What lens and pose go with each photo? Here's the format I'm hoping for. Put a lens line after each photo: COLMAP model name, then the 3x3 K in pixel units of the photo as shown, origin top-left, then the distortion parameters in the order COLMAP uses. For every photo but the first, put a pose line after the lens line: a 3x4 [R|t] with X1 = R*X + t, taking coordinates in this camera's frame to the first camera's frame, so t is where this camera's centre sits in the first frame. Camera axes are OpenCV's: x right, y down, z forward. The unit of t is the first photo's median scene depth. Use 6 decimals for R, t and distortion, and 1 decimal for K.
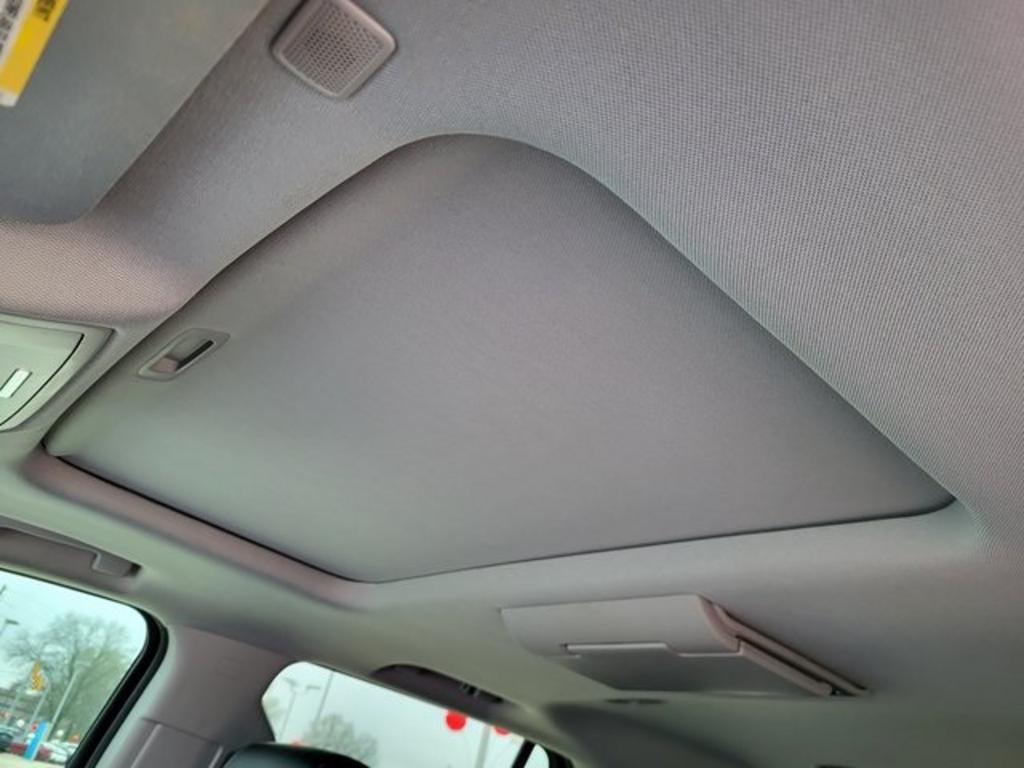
lens RADIAL K [[785.4, 0, 510.7], [0, 785.4, 371.0], [0, 0, 1]] dist [0.041330, -0.036497]
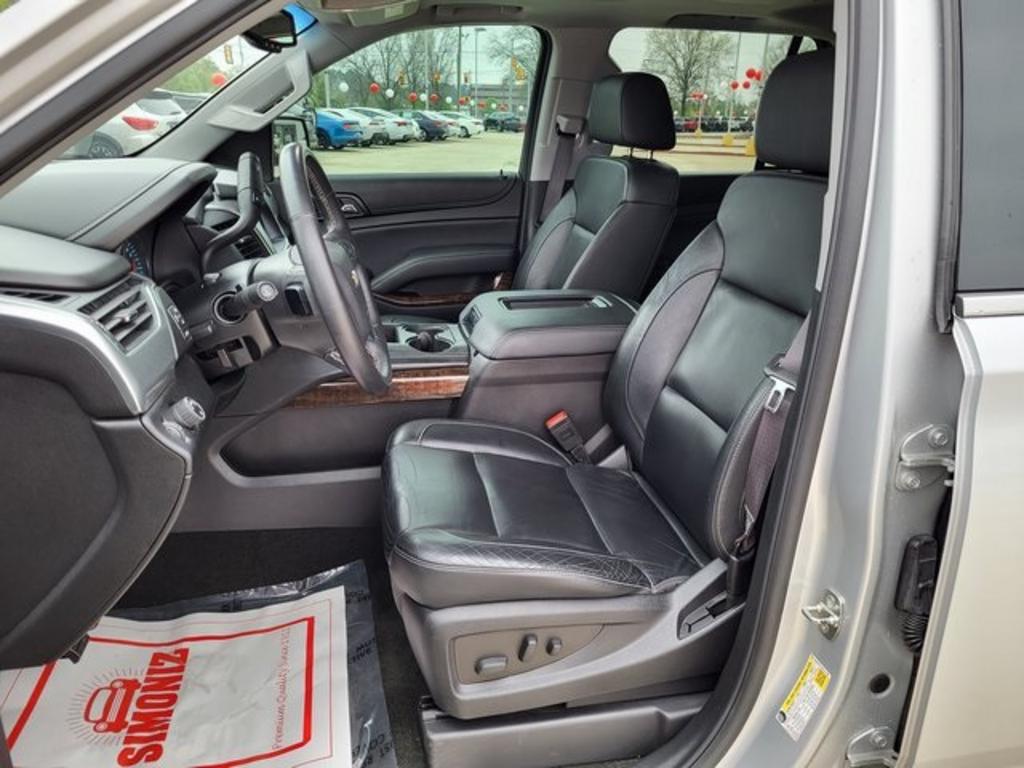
lens RADIAL K [[785.4, 0, 510.7], [0, 785.4, 371.0], [0, 0, 1]] dist [0.041330, -0.036497]
pose [[0.844068, -0.020150, -0.535858, 0.491168], [0.396508, 0.696212, 0.598389, -0.279390], [0.361013, -0.717553, 0.595640, -0.745159]]
